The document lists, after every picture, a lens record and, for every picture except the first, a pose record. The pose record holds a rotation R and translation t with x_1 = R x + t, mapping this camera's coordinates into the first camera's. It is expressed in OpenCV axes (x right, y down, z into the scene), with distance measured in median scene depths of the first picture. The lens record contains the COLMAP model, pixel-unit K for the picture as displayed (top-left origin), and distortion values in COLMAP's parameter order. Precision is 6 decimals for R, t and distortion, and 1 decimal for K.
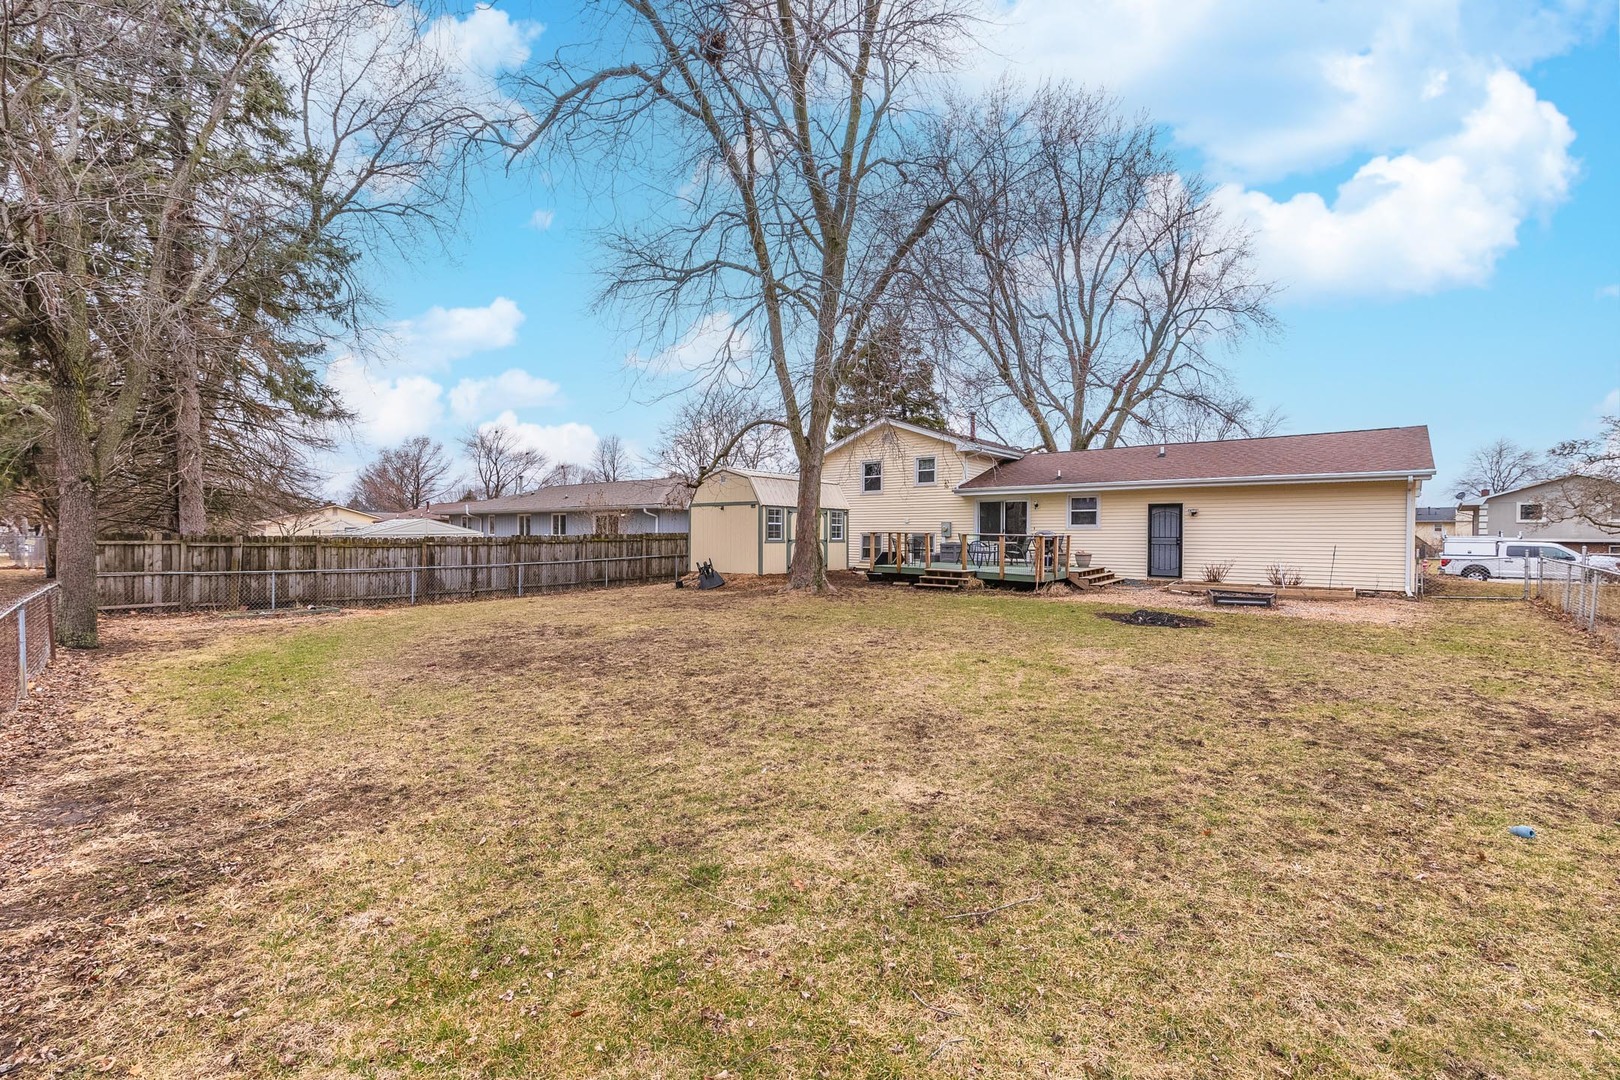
lens RADIAL K [[735.6, 0, 810.0], [0, 735.6, 540.0], [0, 0, 1]] dist [0.001482, -0.000324]
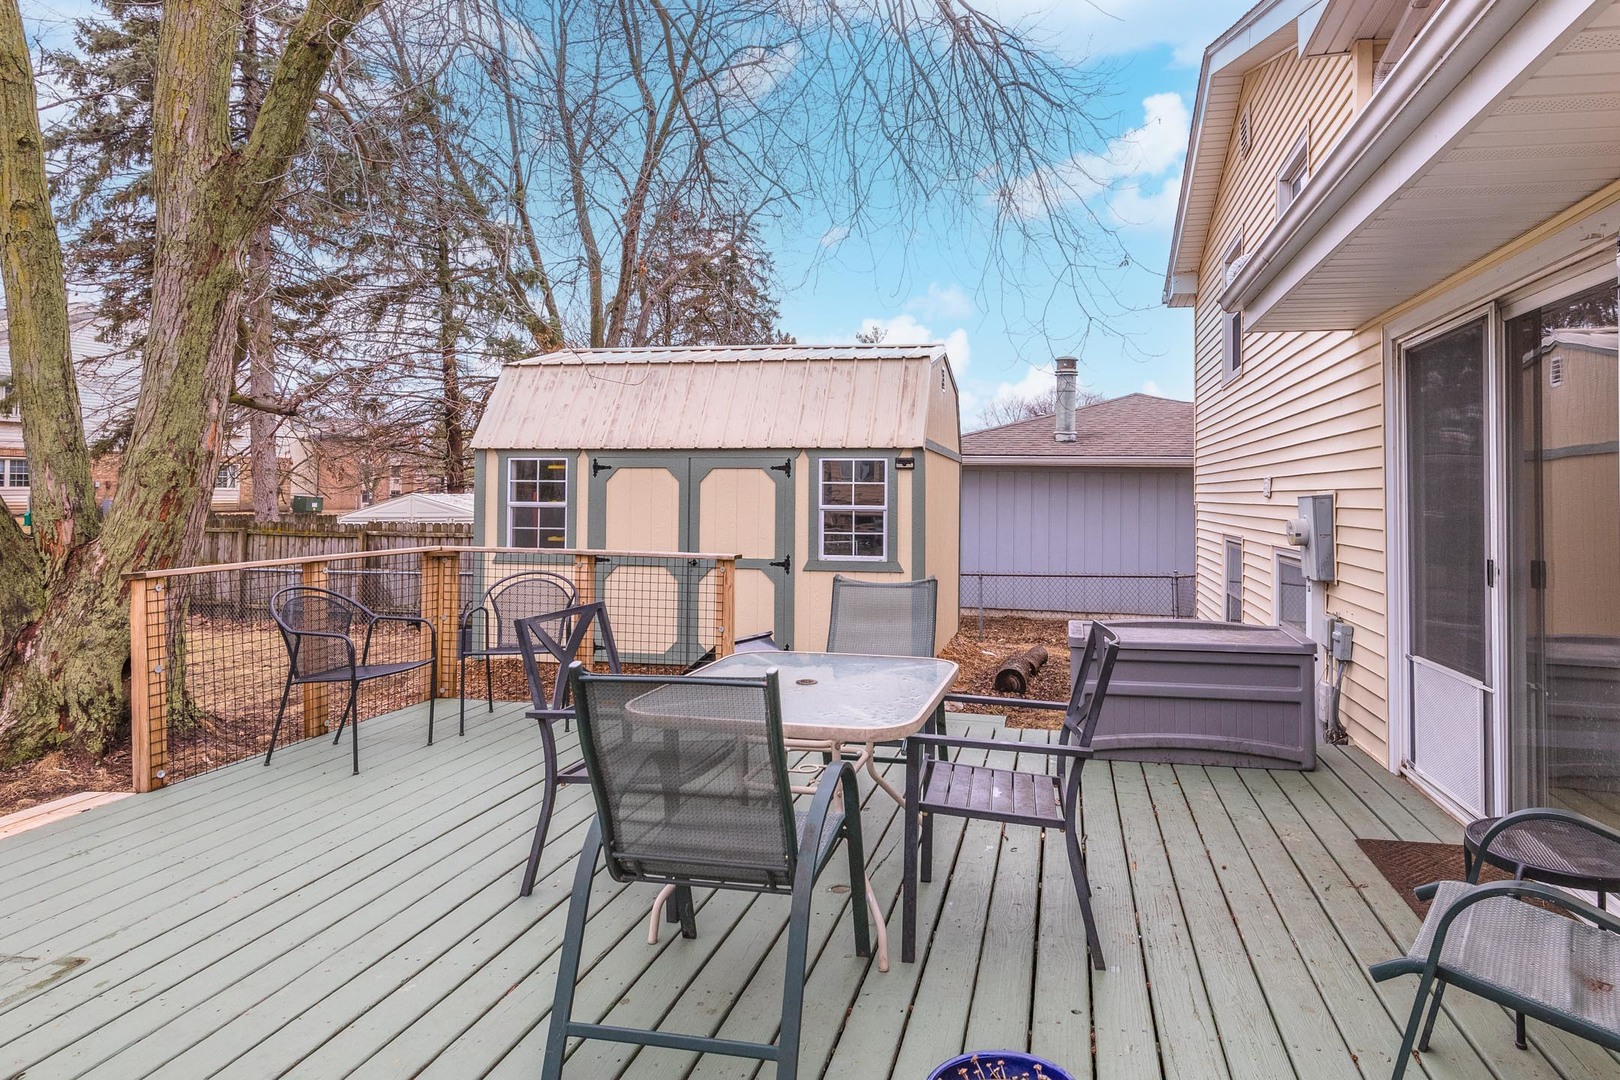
lens RADIAL K [[954.6, 0, 866.8], [0, 954.6, 474.5], [0, 0, 1]] dist [0.000119, 0.000215]
pose [[0.461856, -0.018734, -0.886757, 0.624728], [-0.009903, 0.999606, -0.026276, -0.041056], [0.886900, 0.020918, 0.461488, 1.488290]]
